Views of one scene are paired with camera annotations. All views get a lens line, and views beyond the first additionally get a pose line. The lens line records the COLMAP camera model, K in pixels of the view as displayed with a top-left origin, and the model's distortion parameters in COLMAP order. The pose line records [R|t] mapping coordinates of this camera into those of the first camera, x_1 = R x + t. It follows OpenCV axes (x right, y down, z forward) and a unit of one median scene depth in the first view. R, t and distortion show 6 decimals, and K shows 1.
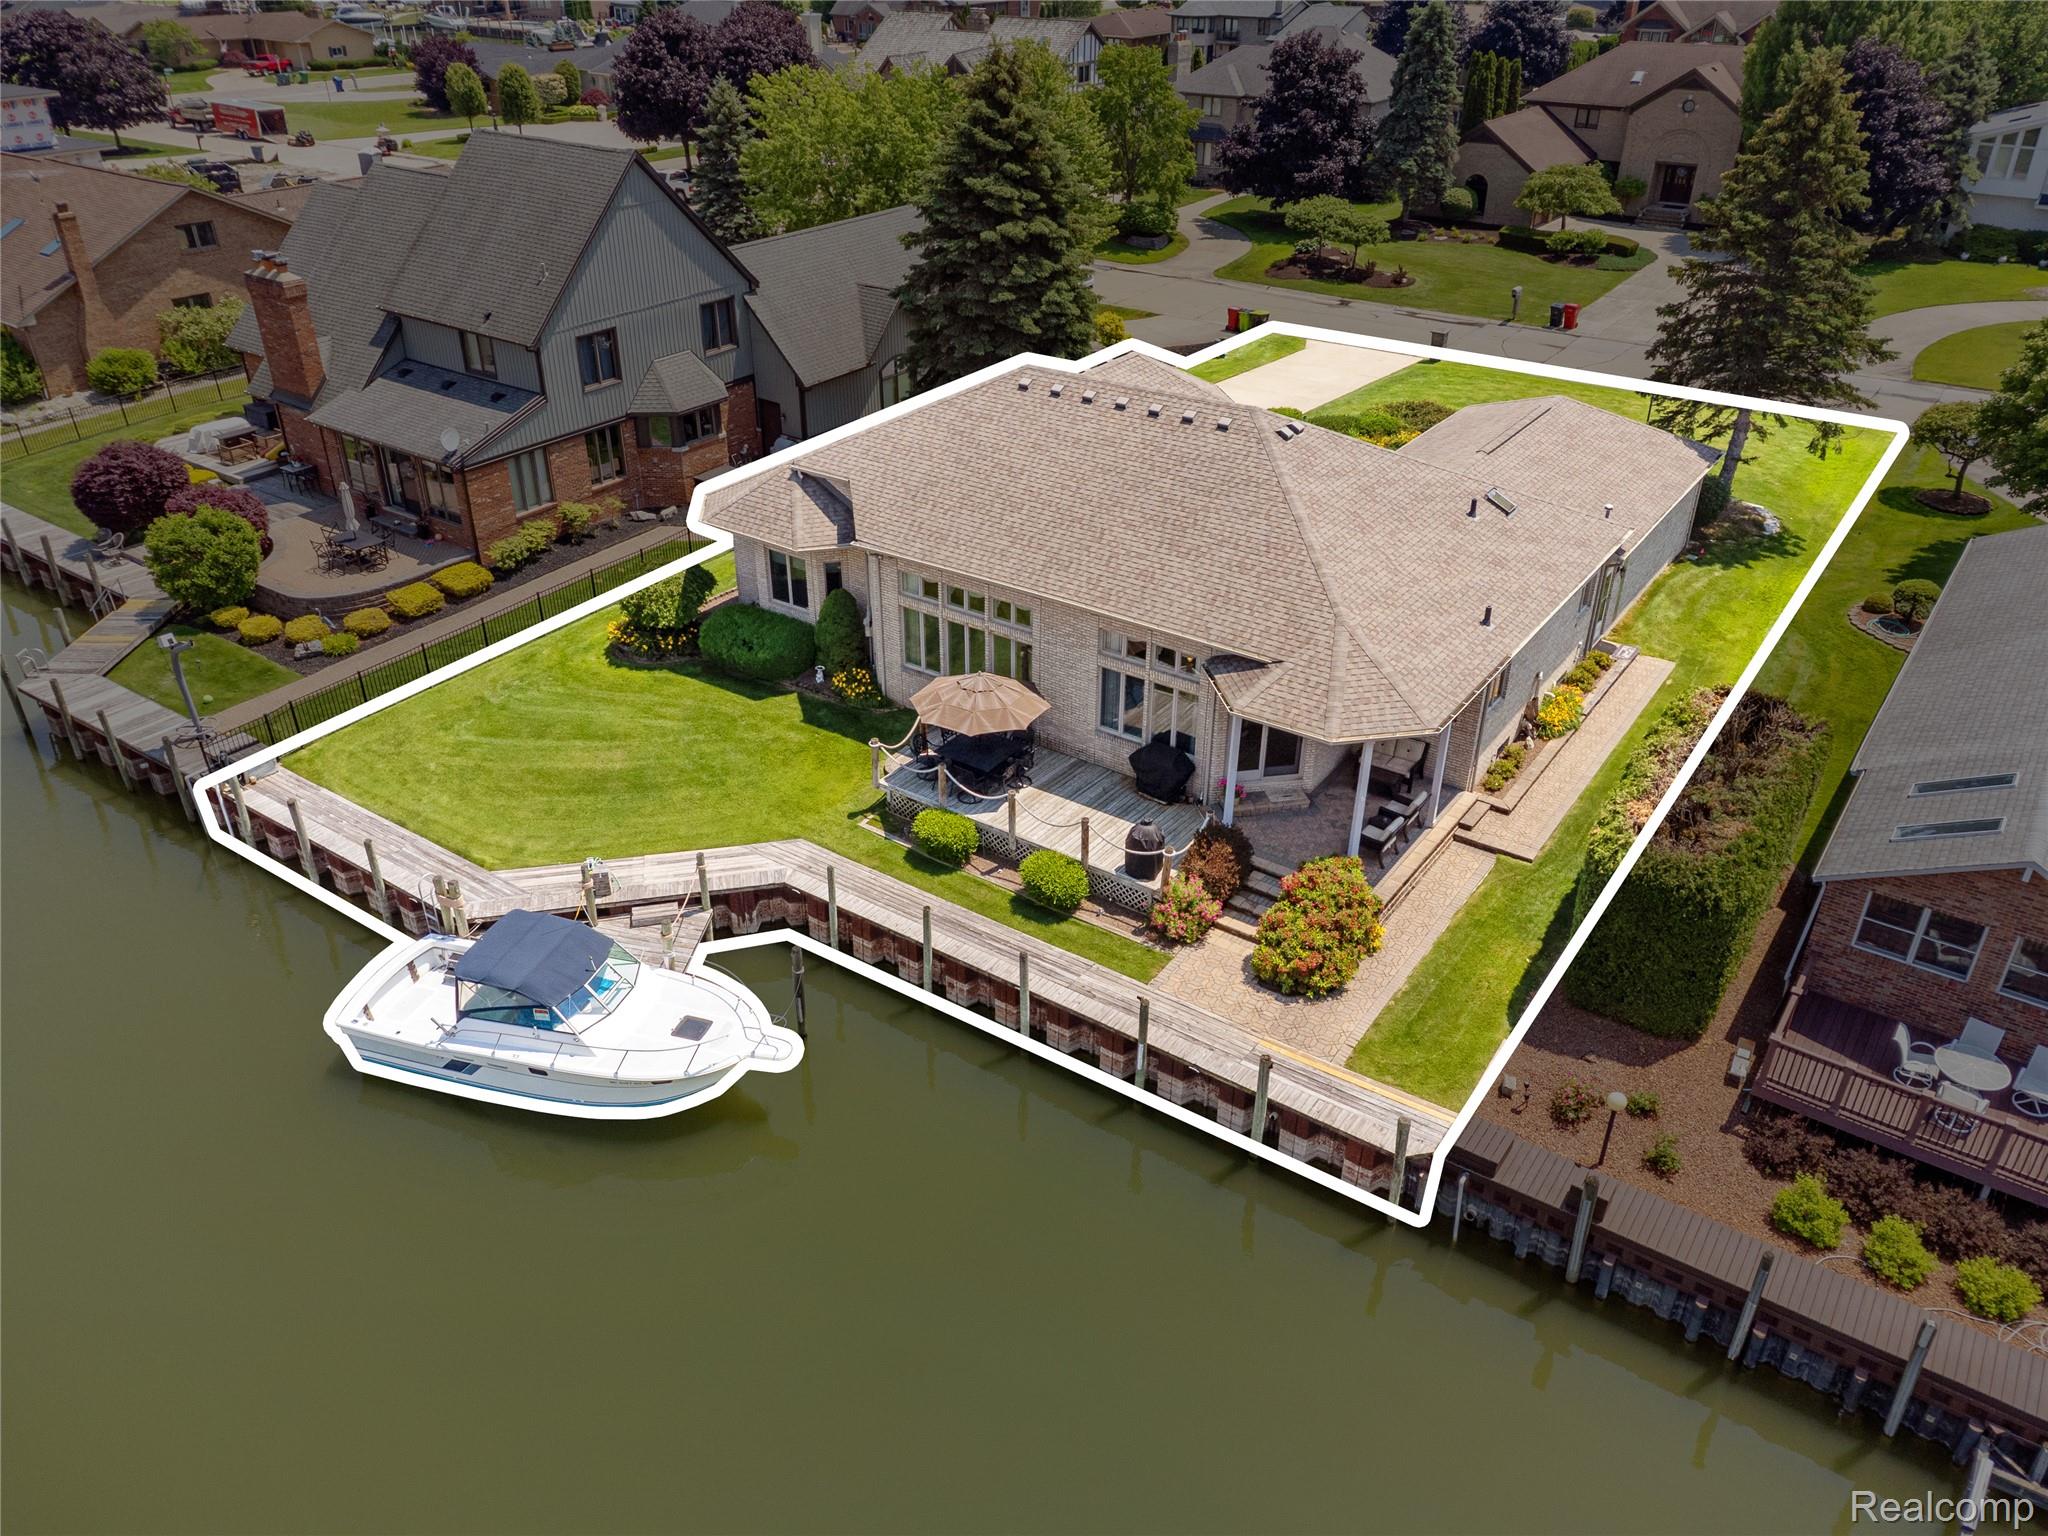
lens RADIAL K [[1516.3, 0, 1016.4], [0, 1516.3, 761.0], [0, 0, 1]] dist [0.019052, -0.004745]
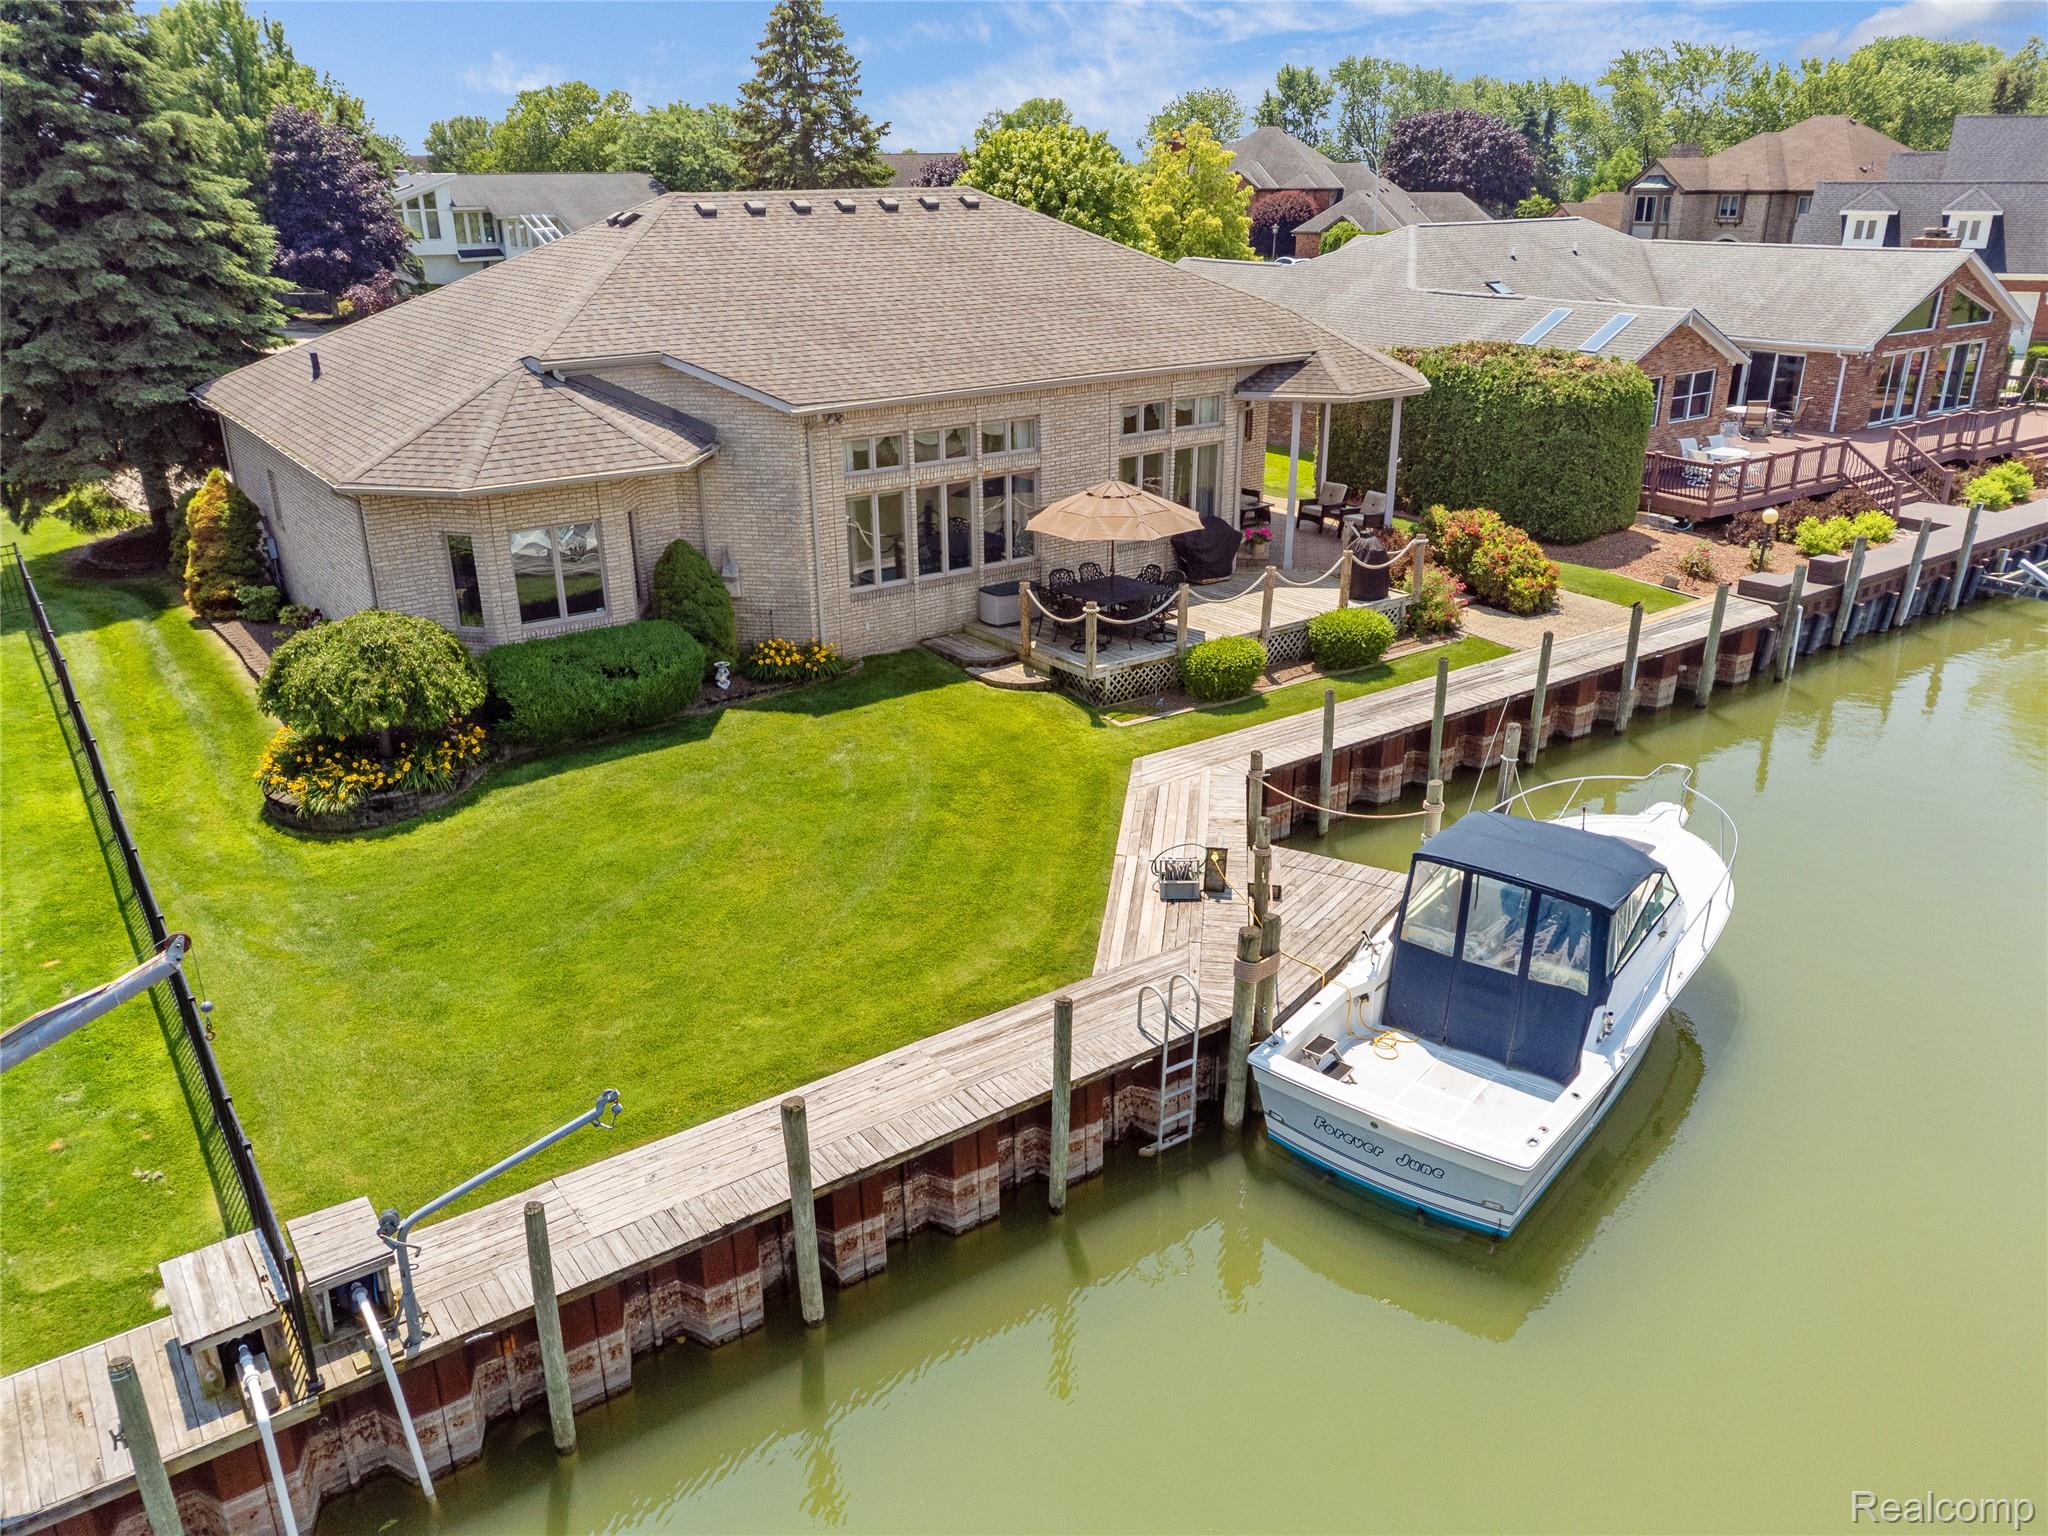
lens RADIAL K [[1531.0, 0, 1018.5], [0, 1531.0, 766.9], [0, 0, 1]] dist [0.019994, 0.007064]
pose [[0.333916, -0.352011, 0.874407, -0.696224], [0.481469, 0.861204, 0.162834, -0.074888], [-0.810363, 0.366627, 0.457052, 0.682068]]
